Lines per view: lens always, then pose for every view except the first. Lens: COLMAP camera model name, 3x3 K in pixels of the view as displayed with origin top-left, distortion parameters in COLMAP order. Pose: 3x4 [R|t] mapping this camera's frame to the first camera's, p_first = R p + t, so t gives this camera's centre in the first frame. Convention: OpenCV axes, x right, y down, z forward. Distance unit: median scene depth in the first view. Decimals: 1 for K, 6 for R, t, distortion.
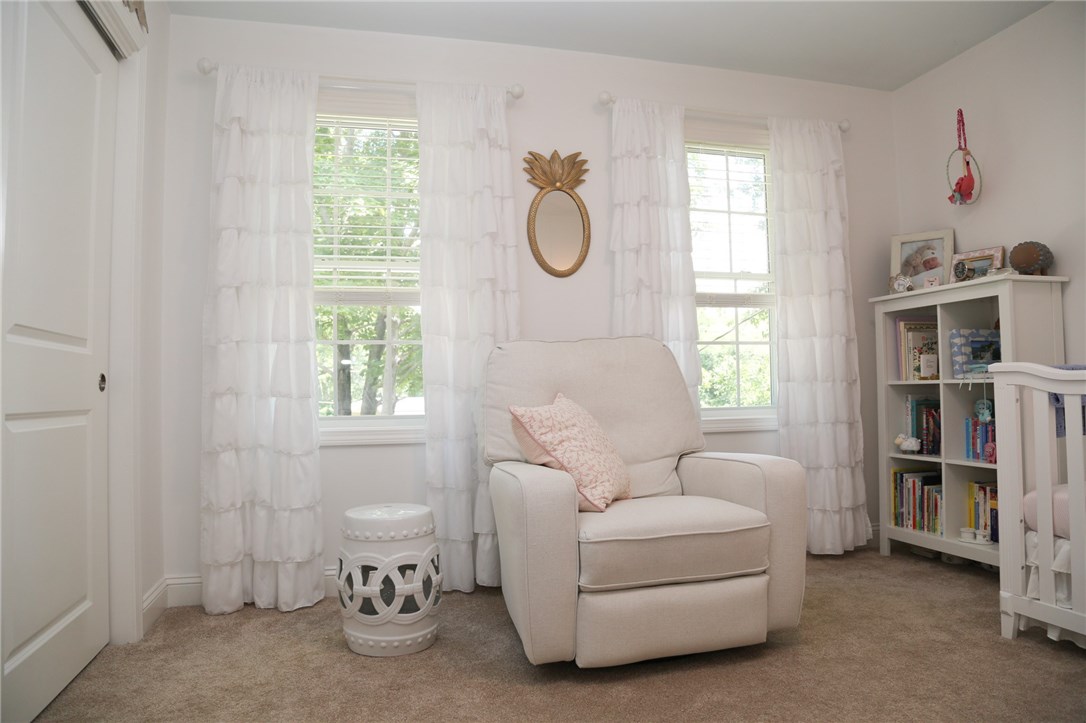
lens RADIAL K [[730.1, 0, 539.5], [0, 730.1, 363.4], [0, 0, 1]] dist [-0.131244, 0.072134]
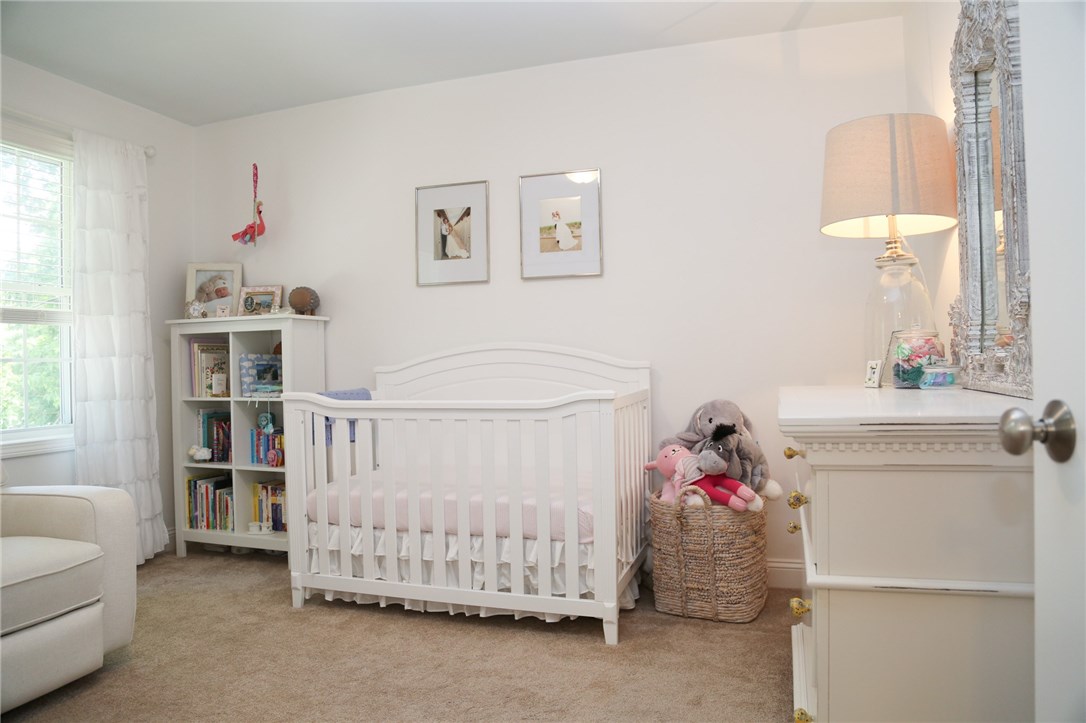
lens RADIAL K [[730.1, 0, 539.5], [0, 730.1, 363.4], [0, 0, 1]] dist [-0.131244, 0.072134]
pose [[0.554030, 0.004054, 0.832487, -0.122531], [-0.021919, 0.999713, 0.009719, -0.054672], [-0.832208, -0.023632, 0.553959, -0.063590]]
